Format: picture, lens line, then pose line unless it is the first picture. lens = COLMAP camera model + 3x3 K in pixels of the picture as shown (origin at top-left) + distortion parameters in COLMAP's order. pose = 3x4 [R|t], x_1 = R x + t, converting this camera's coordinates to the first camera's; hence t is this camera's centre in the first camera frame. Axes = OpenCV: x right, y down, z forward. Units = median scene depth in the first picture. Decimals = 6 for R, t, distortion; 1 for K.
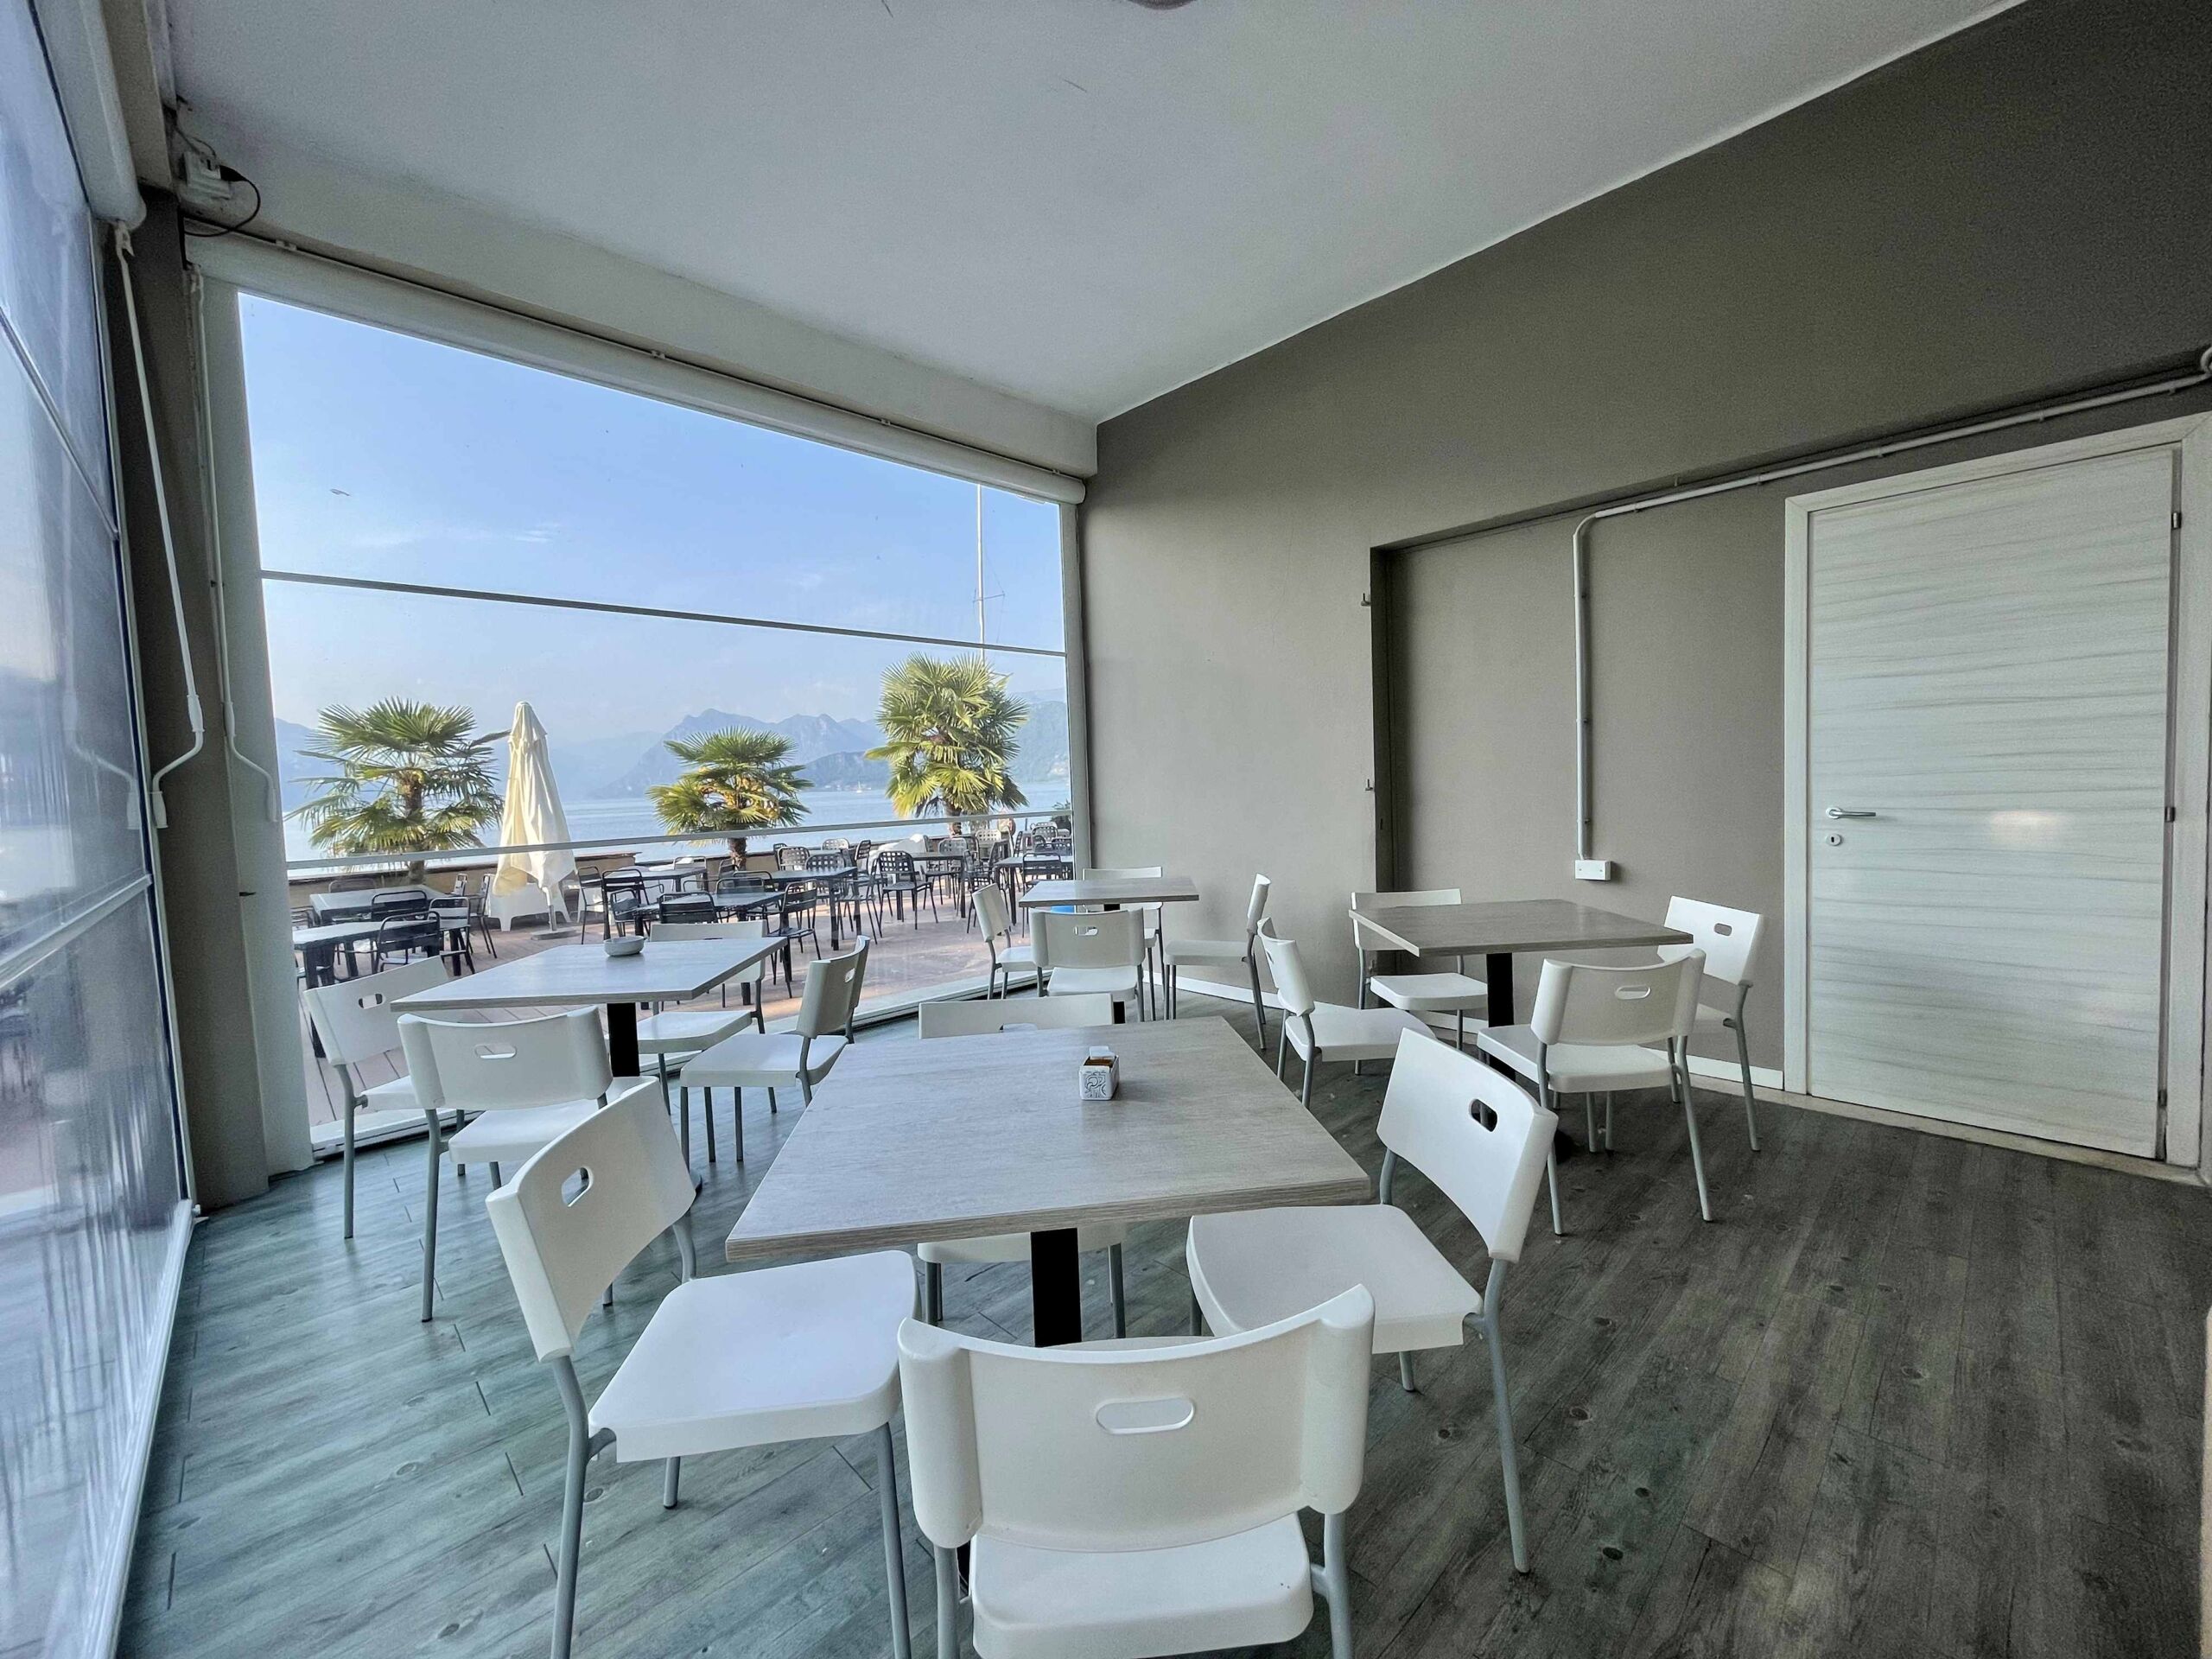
lens RADIAL K [[897.2, 0, 1119.8], [0, 897.2, 837.2], [0, 0, 1]] dist [-0.001246, -0.001363]
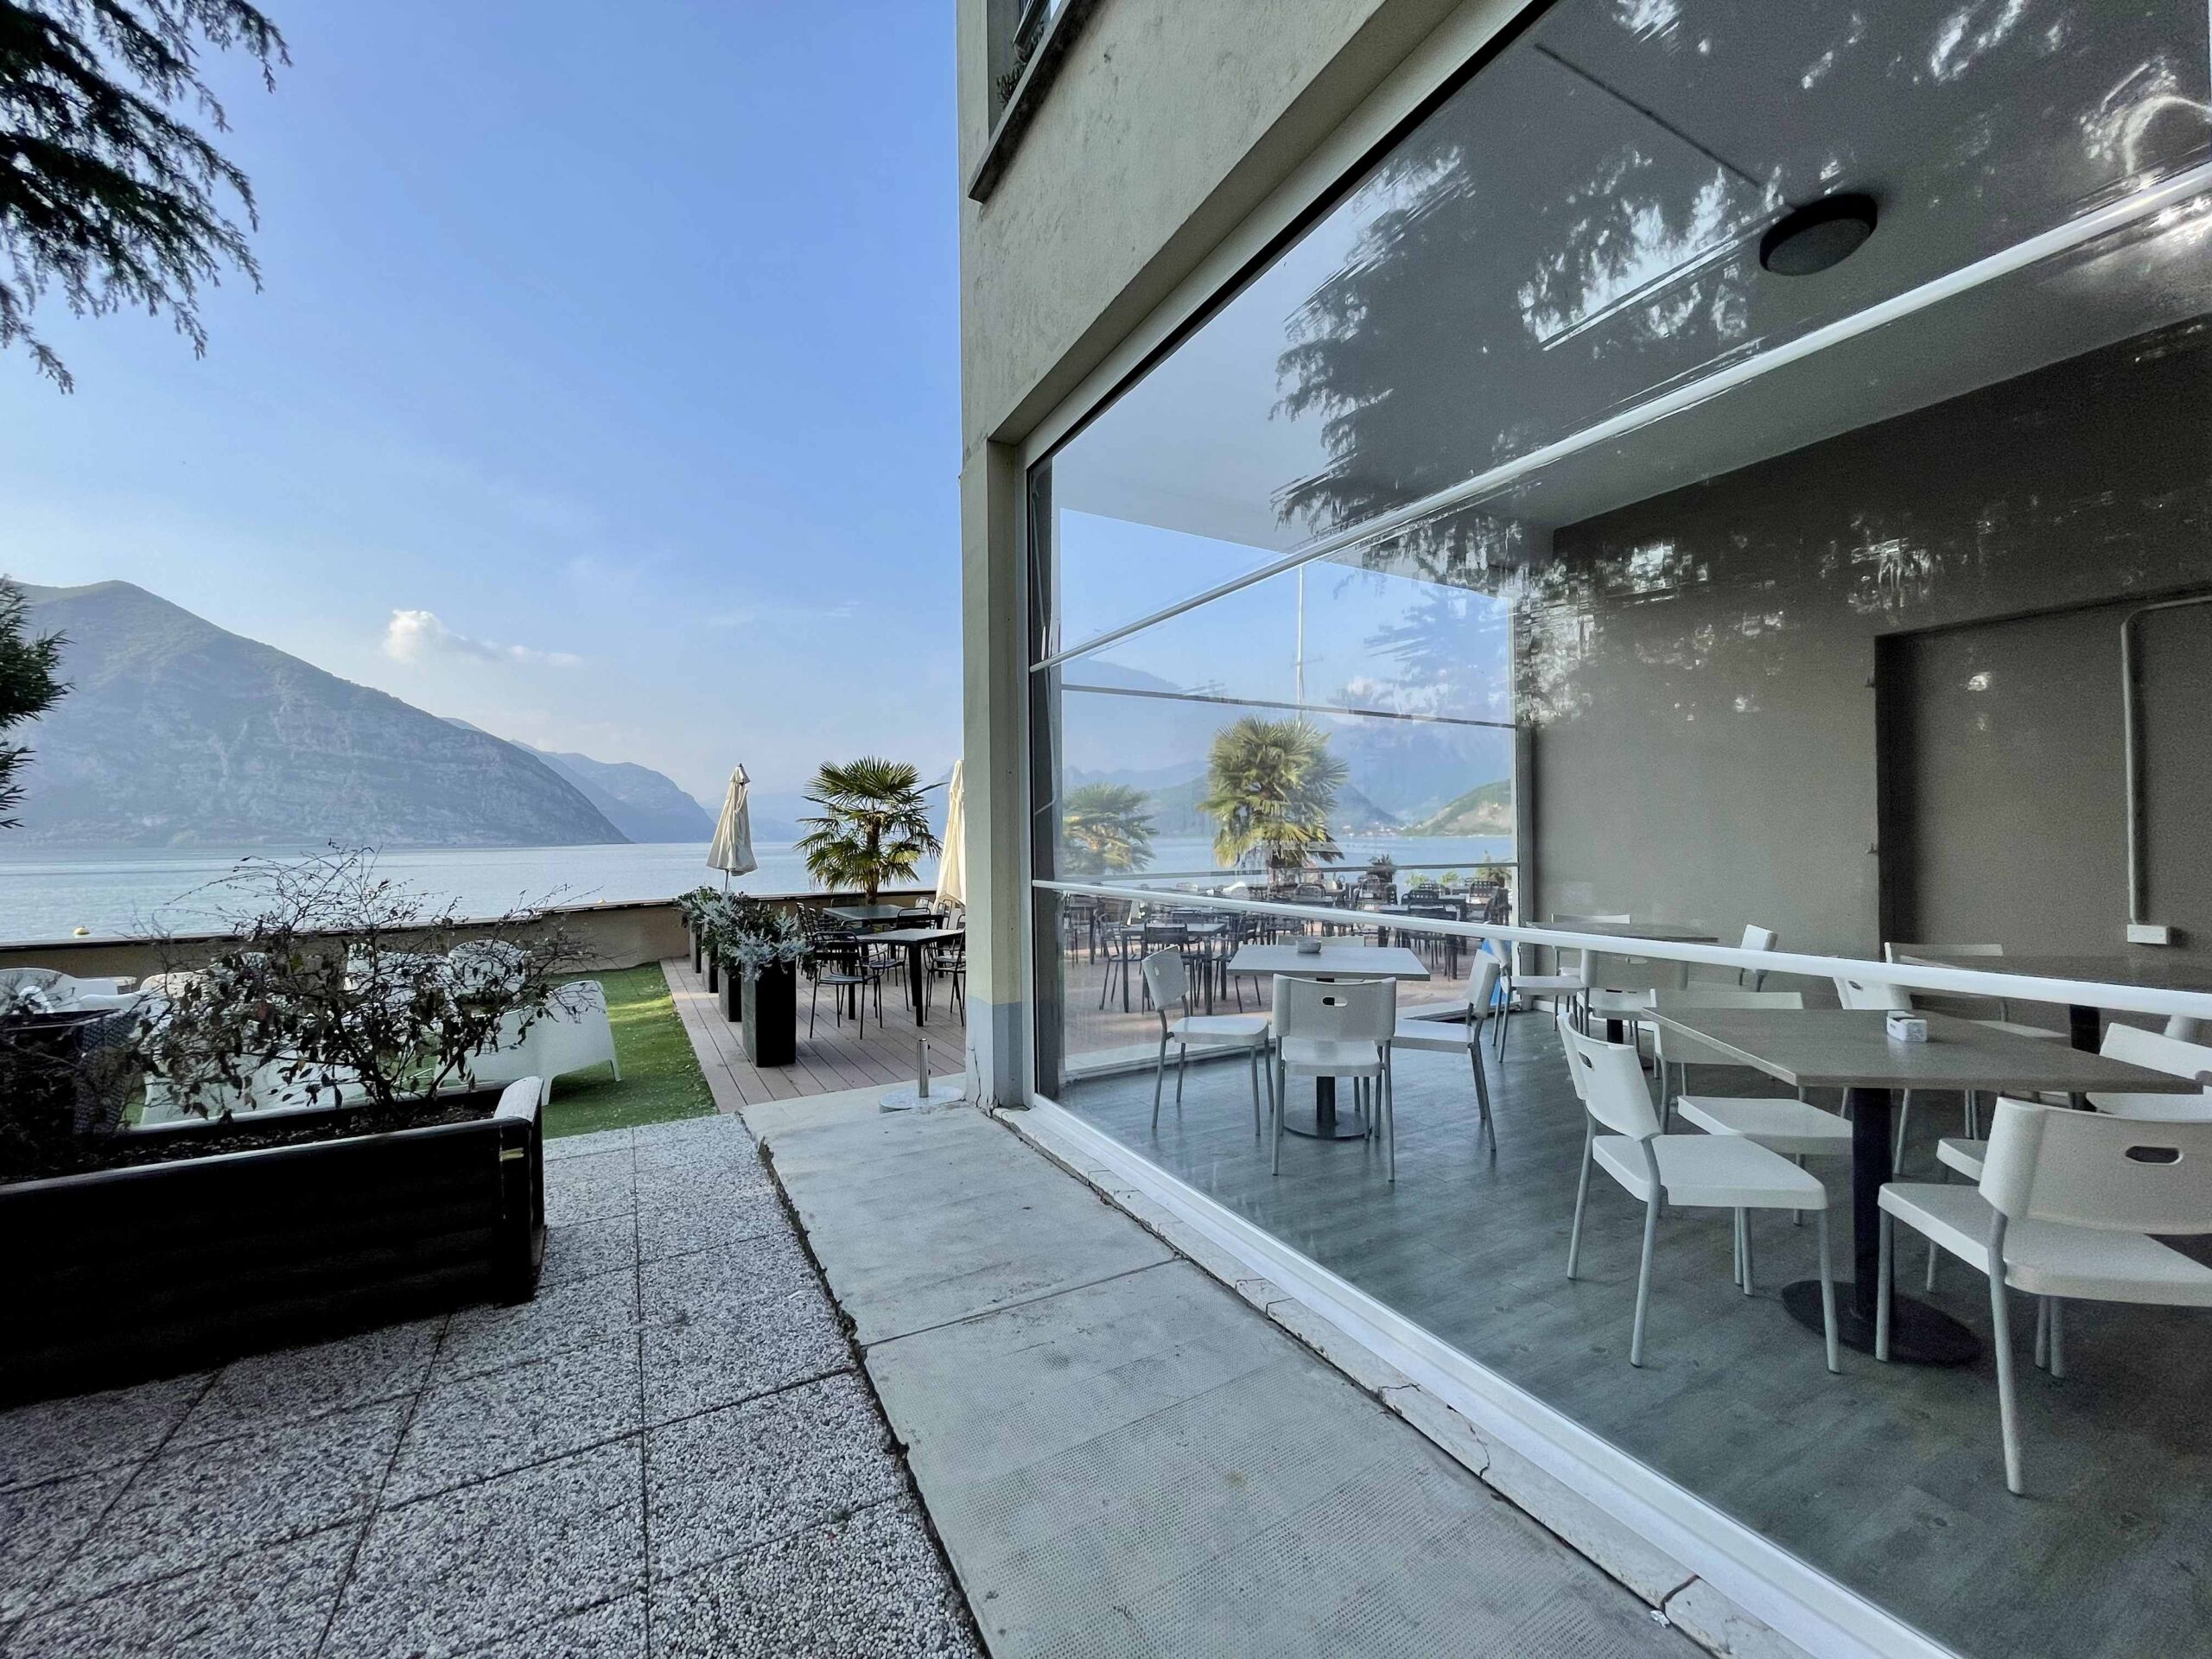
lens RADIAL K [[897.2, 0, 1105.5], [0, 897.2, 829.8], [0, 0, 1]] dist [-0.001246, -0.001363]
pose [[0.962377, 0.024150, -0.270641, -0.107852], [-0.041806, 0.997343, -0.059663, 0.007814], [0.268481, 0.068733, 0.960830, -0.102144]]
